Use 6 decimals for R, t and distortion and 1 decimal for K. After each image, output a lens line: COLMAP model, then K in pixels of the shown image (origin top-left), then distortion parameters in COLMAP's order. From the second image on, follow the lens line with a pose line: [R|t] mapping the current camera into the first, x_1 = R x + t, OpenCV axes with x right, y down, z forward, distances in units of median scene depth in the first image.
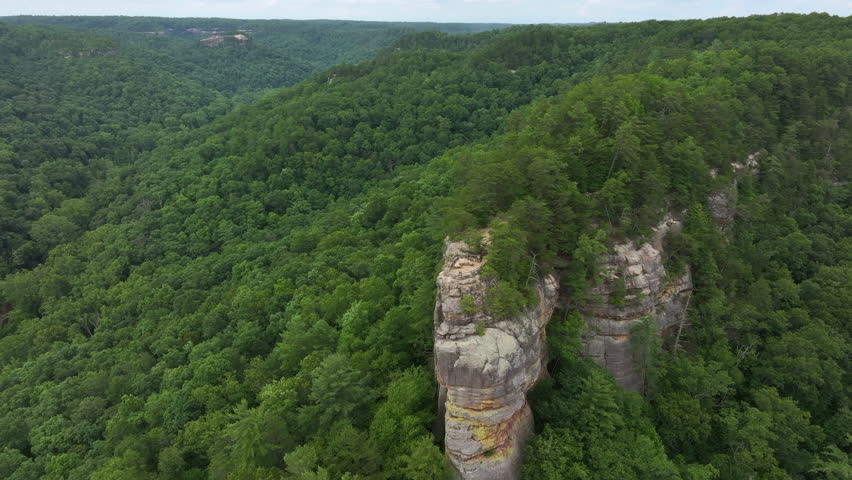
lens RADIAL K [[600.1, 0, 425.5], [0, 600.1, 237.5], [0, 0, 1]] dist [0.001938, 0.002448]
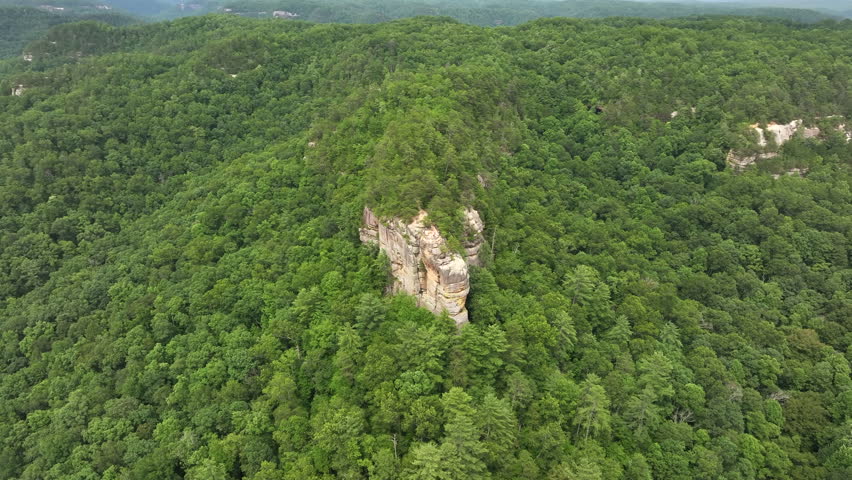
lens RADIAL K [[600.1, 0, 427.4], [0, 600.1, 241.2], [0, 0, 1]] dist [0.001938, 0.002448]
pose [[0.839753, -0.204130, 0.503136, -0.217698], [0.176630, 0.978939, 0.102370, -0.031455], [-0.513436, 0.002903, 0.858123, -0.178398]]
